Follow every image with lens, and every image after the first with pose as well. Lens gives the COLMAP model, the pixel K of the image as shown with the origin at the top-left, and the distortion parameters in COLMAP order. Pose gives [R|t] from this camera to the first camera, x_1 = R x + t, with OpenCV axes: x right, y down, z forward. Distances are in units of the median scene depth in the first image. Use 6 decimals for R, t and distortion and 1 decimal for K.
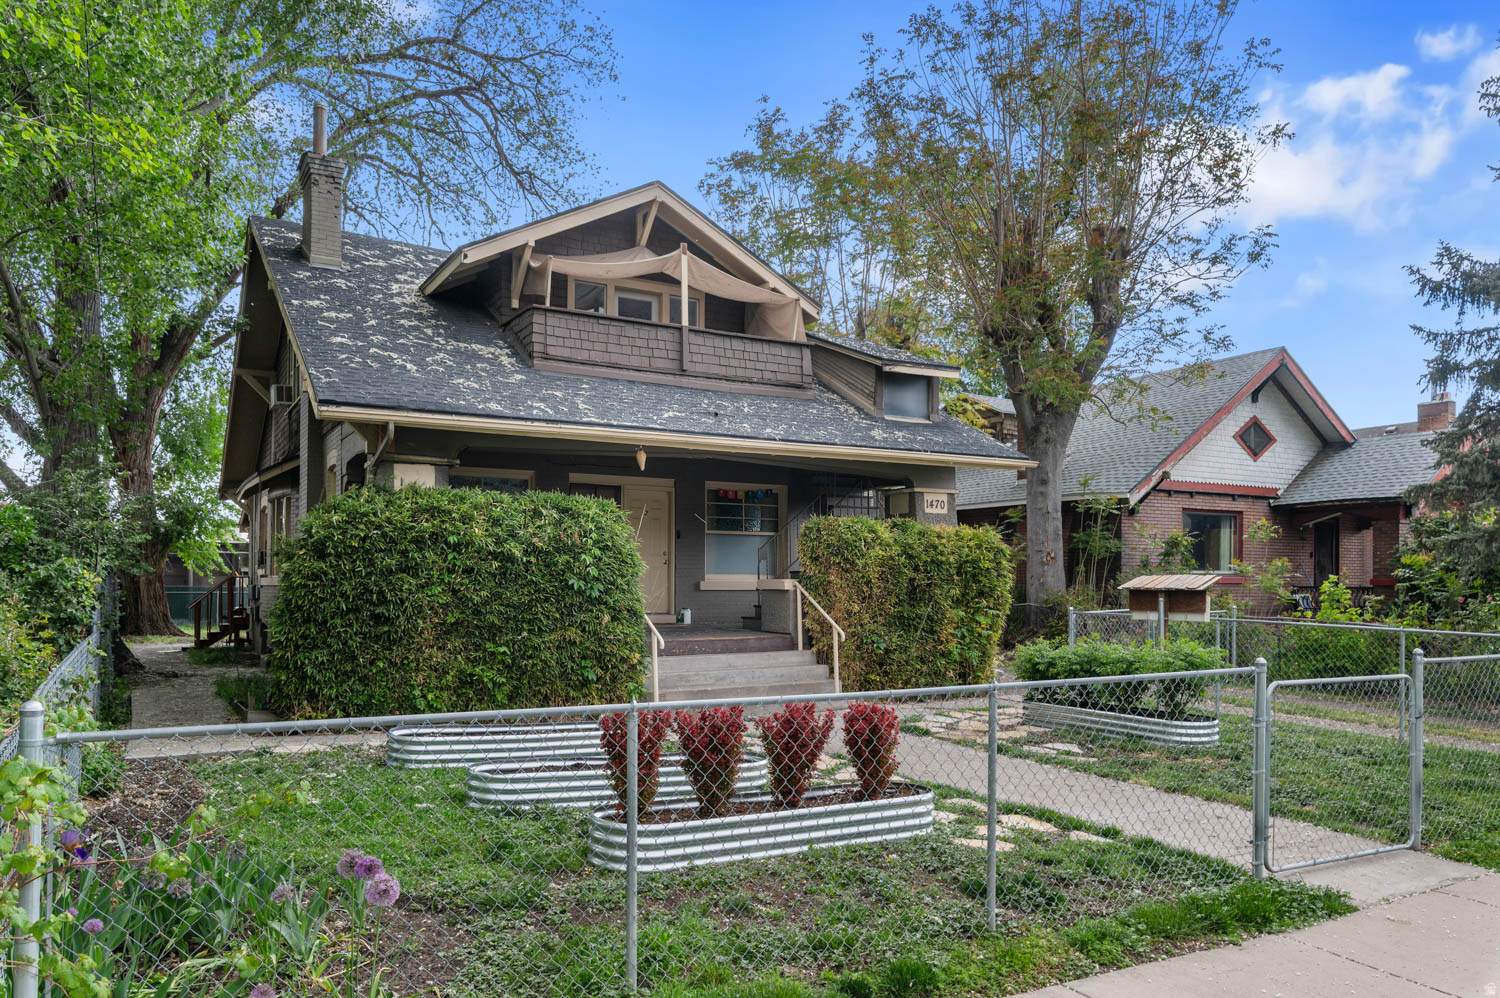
lens RADIAL K [[1068.2, 0, 750.0], [0, 1068.2, 499.0], [0, 0, 1]] dist [0.000085, 0.000180]
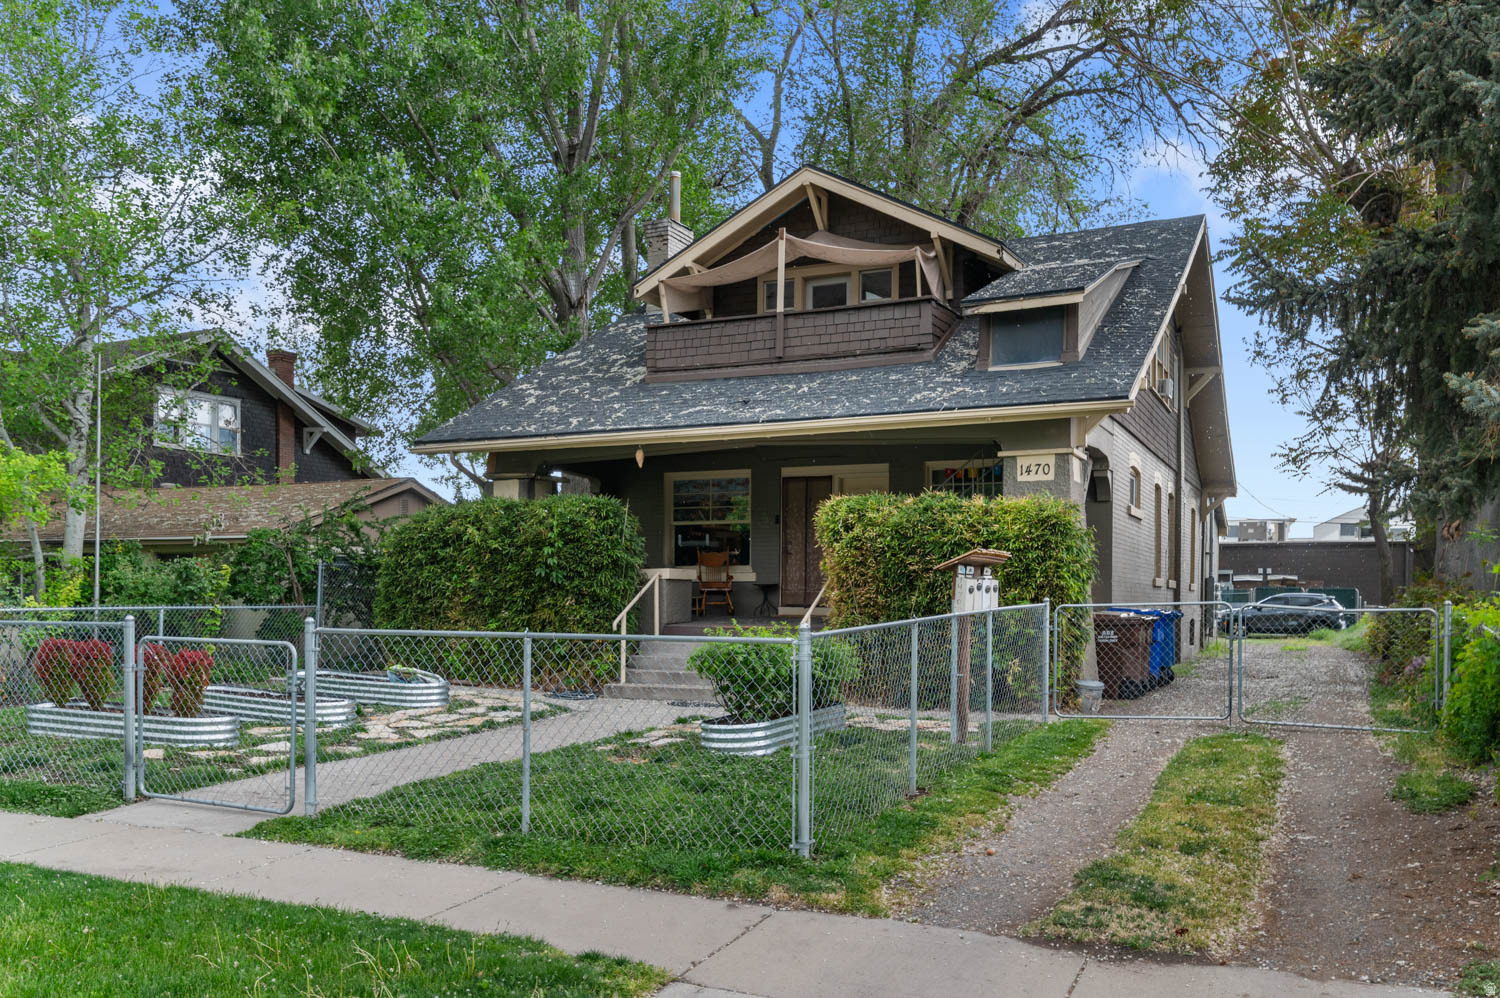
lens RADIAL K [[1135.1, 0, 750.0], [0, 1135.1, 499.0], [0, 0, 1]] dist [0.000277, -0.000151]
pose [[0.573537, -0.063195, -0.816738, 0.759952], [0.065716, 0.997356, -0.031023, 0.039985], [0.816539, -0.035880, 0.576174, 0.373122]]
